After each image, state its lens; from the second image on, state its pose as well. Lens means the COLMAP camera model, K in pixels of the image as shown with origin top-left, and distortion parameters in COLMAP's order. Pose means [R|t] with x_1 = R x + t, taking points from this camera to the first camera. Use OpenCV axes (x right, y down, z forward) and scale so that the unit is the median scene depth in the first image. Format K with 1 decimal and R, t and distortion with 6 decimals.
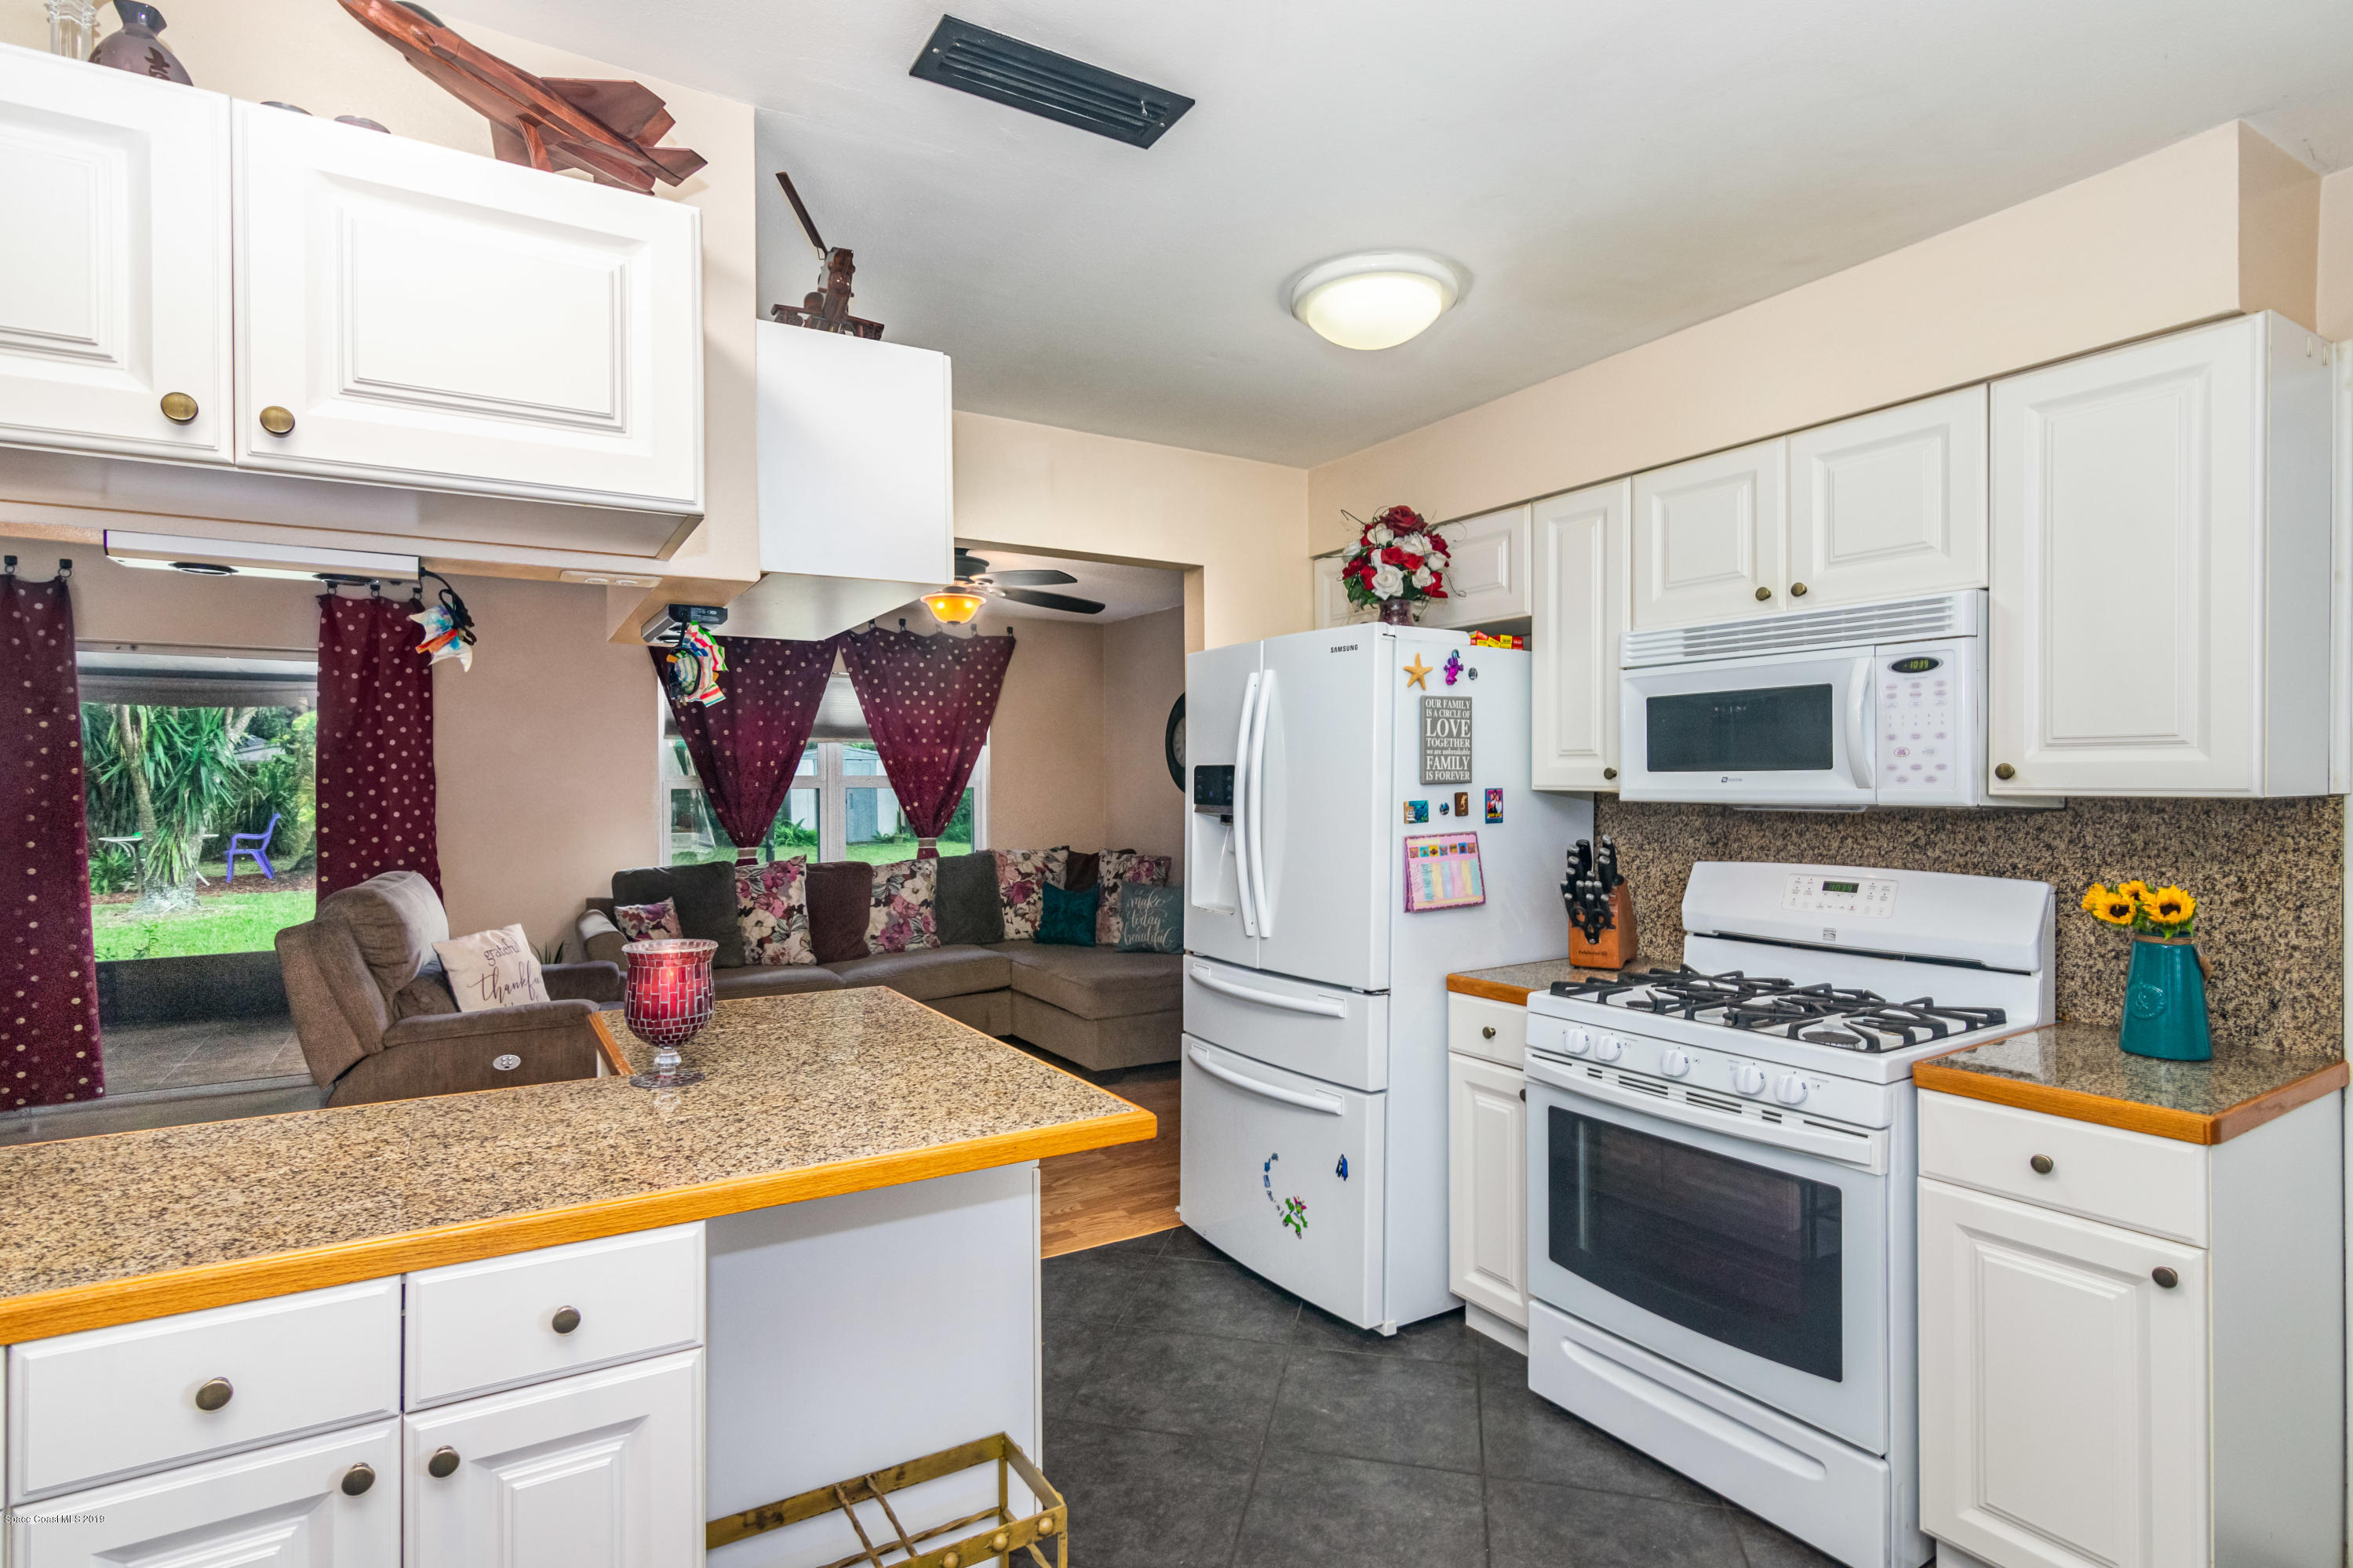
lens RADIAL K [[1168.0, 0, 1166.3], [0, 1168.0, 788.6], [0, 0, 1]] dist [0.000353, 0.000305]
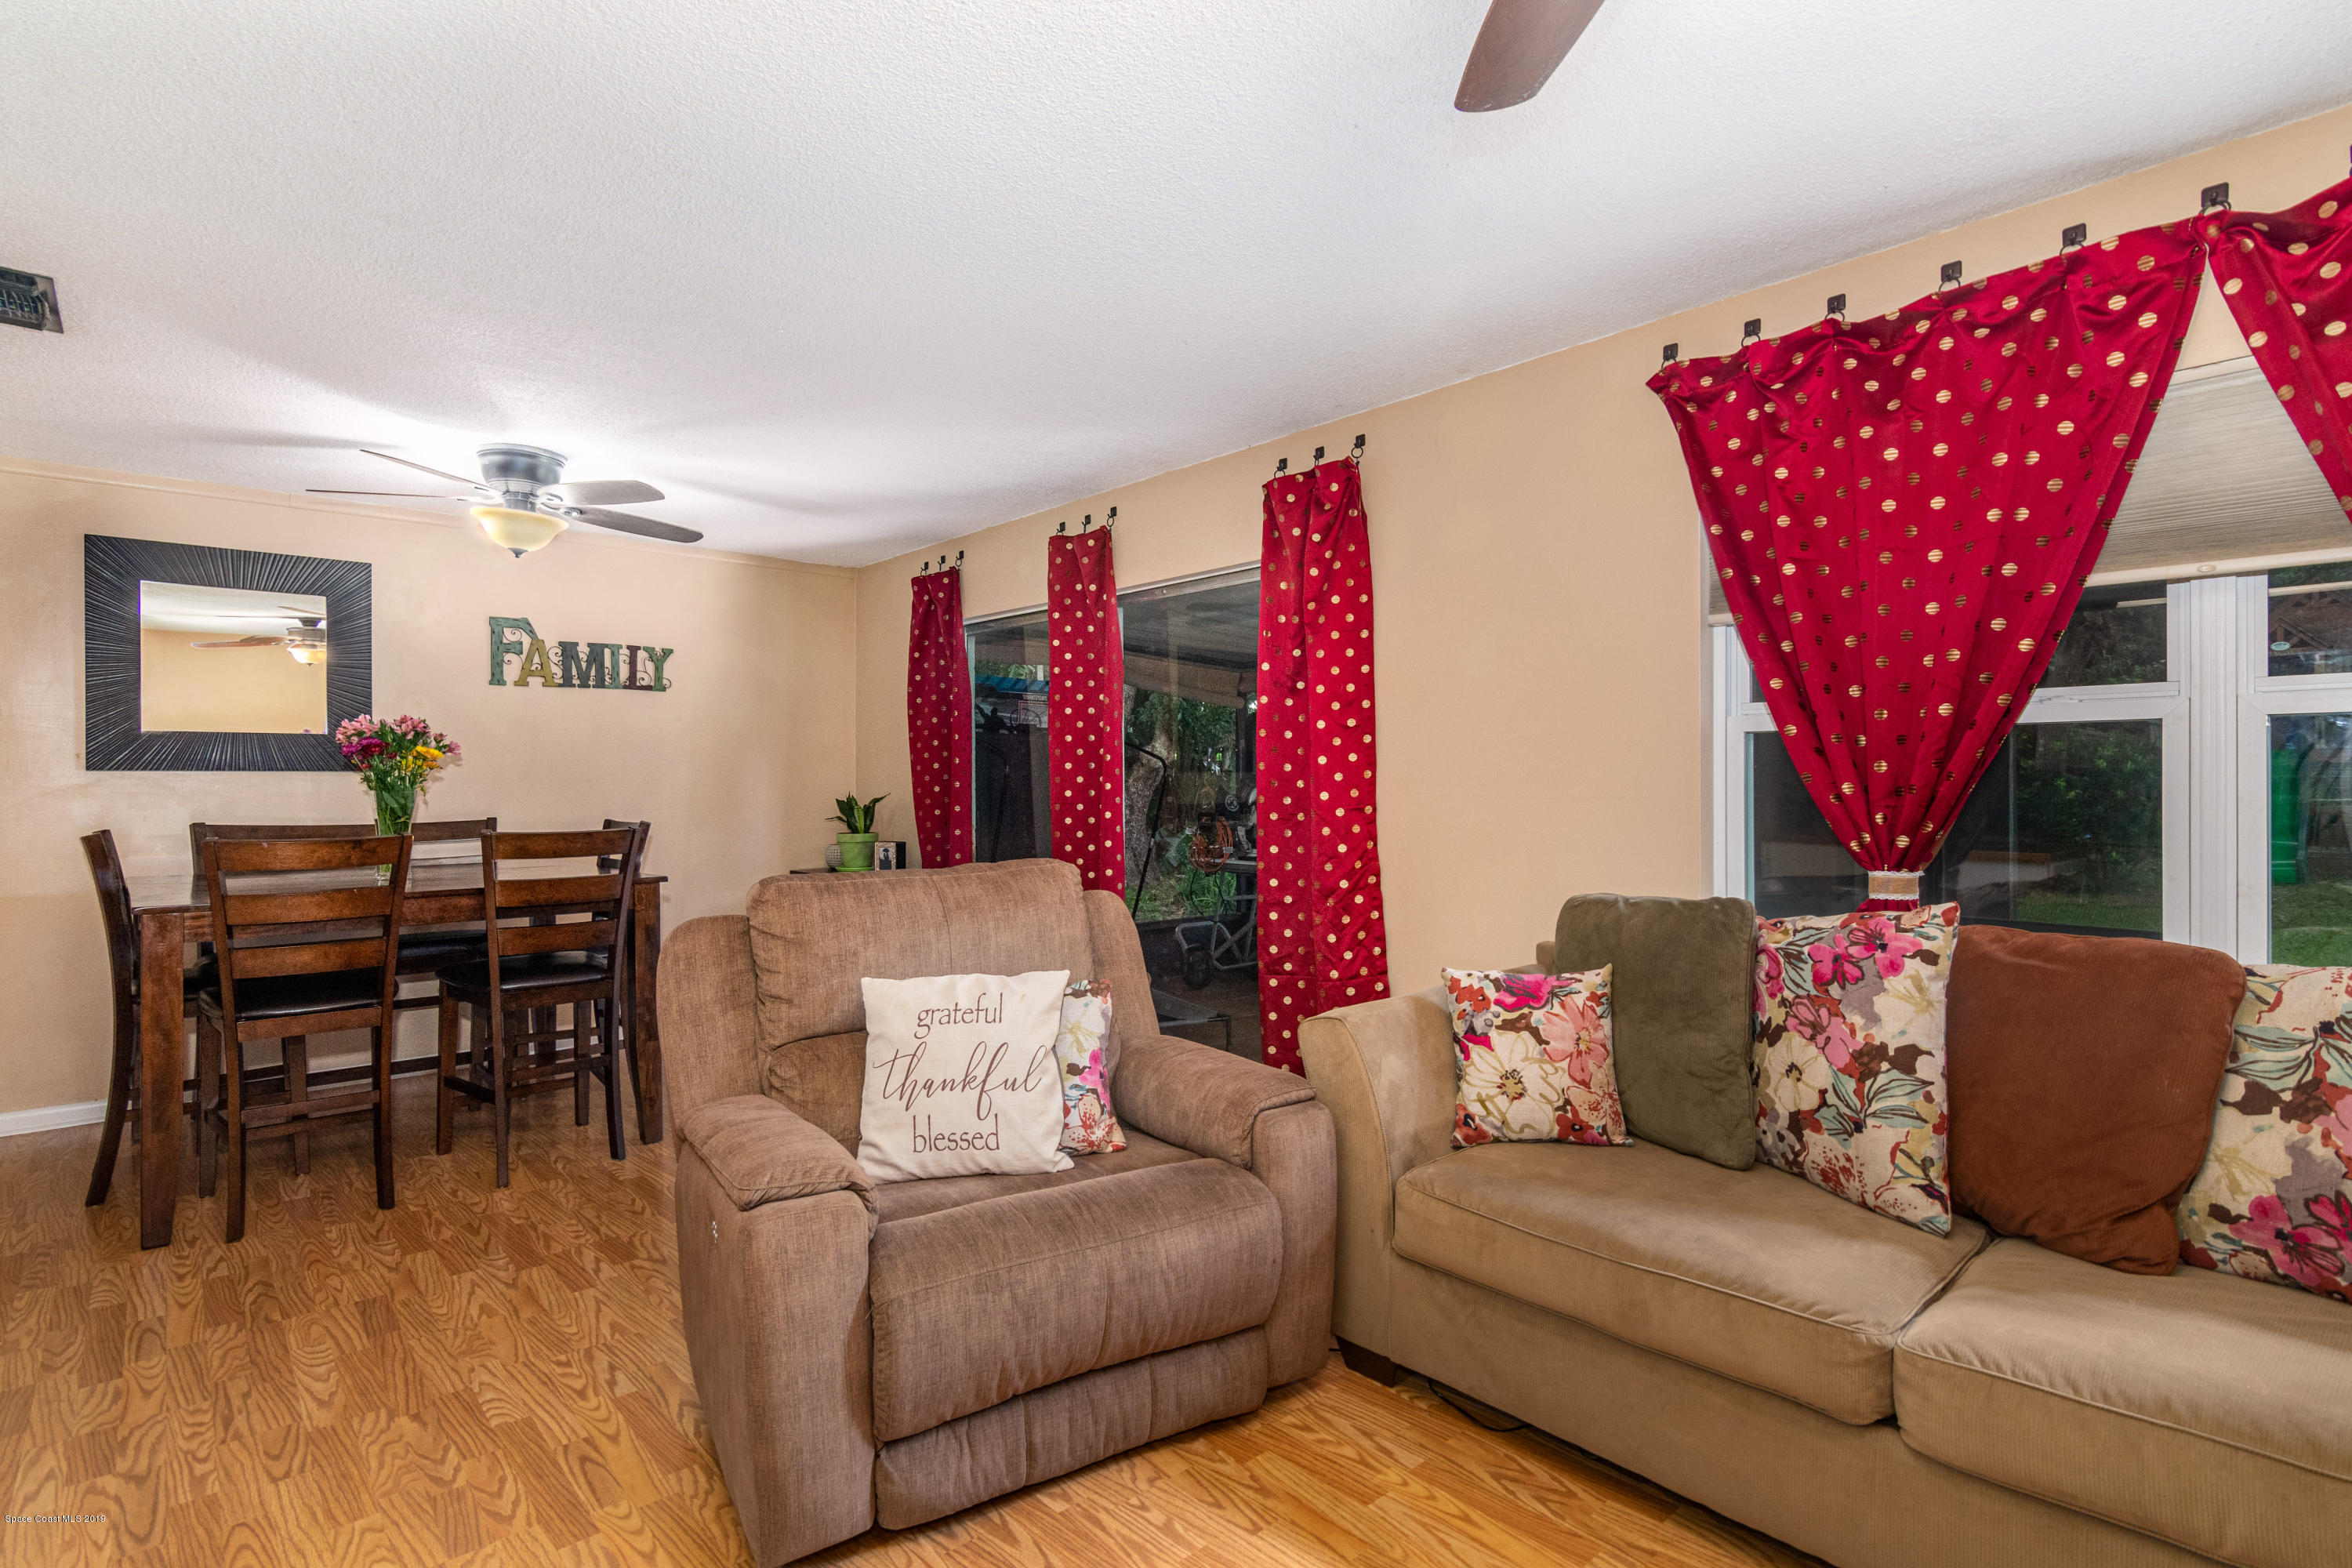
lens RADIAL K [[1140.2, 0, 1168.7], [0, 1140.2, 787.6], [0, 0, 1]] dist [0.000785, 0.000894]
pose [[0.172737, 0.006527, -0.984946, -0.037033], [-0.002357, 0.999978, 0.006213, 0.043289], [0.984965, 0.001248, 0.172749, 1.500273]]
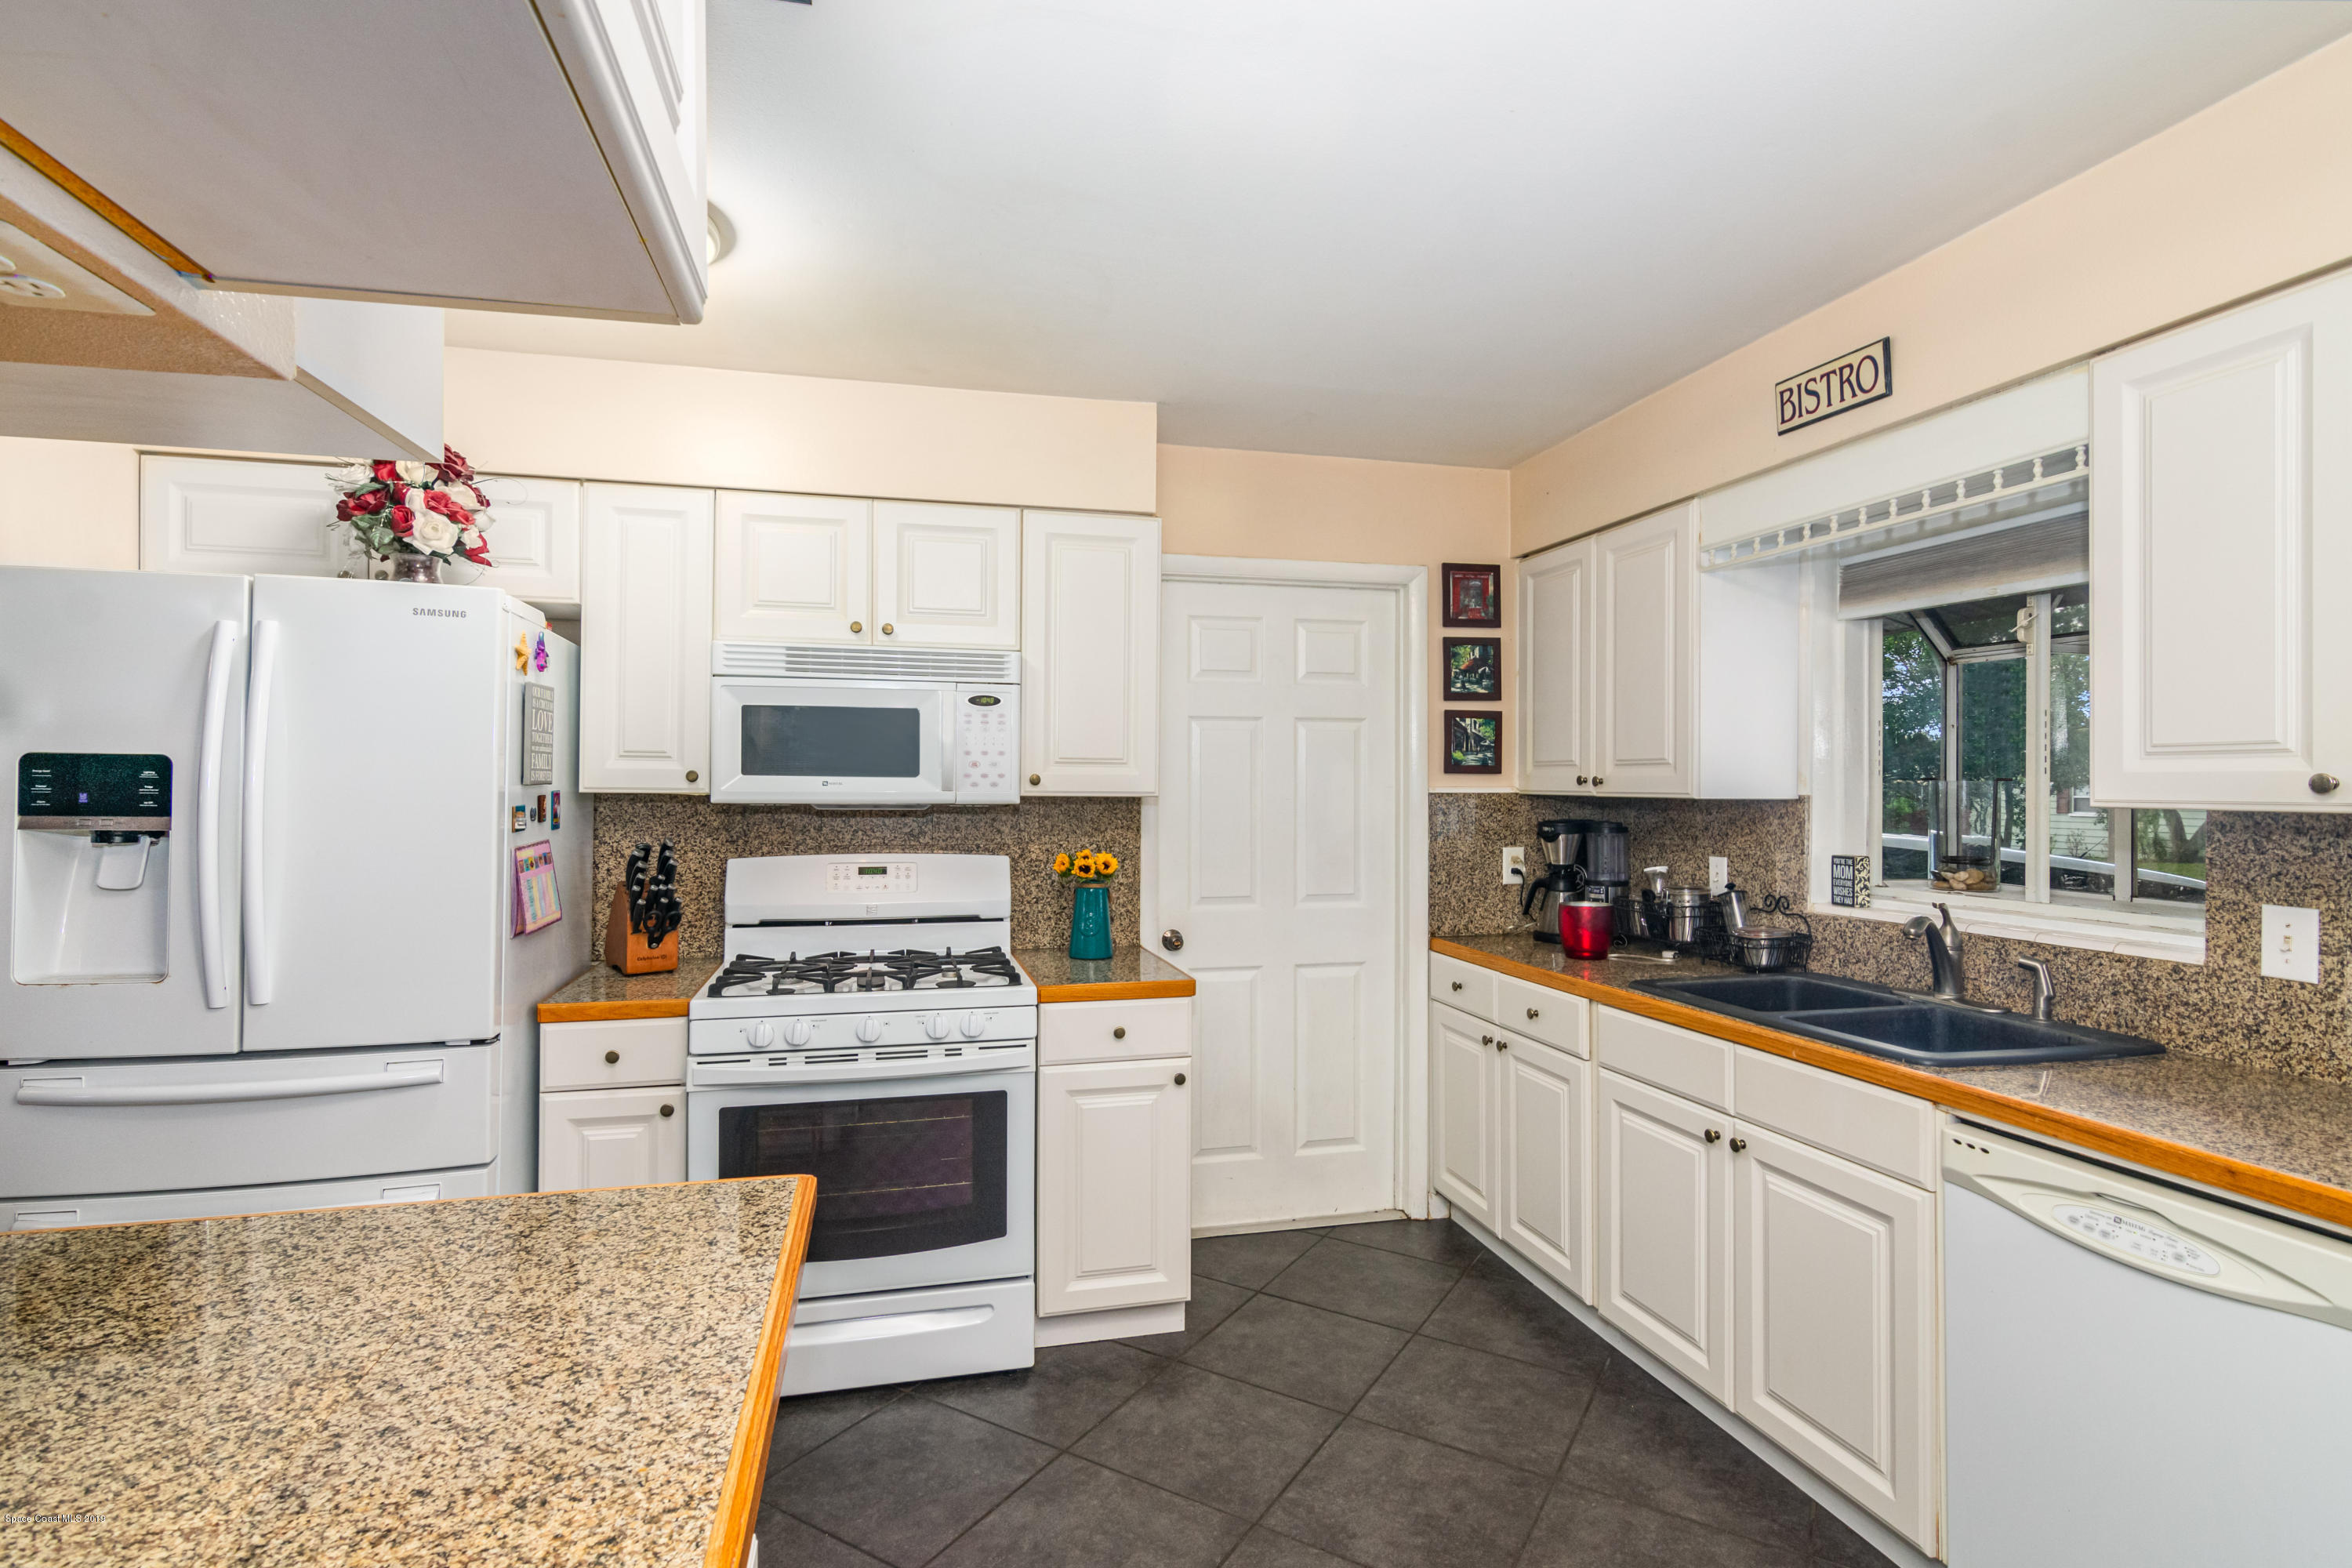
lens RADIAL K [[1140.2, 0, 1168.7], [0, 1140.2, 787.6], [0, 0, 1]] dist [0.000785, 0.000894]
pose [[0.307113, 0.003290, 0.951667, -0.435685], [-0.001368, 0.999995, -0.003015, -0.000511], [-0.951672, -0.000376, 0.307116, 0.301826]]
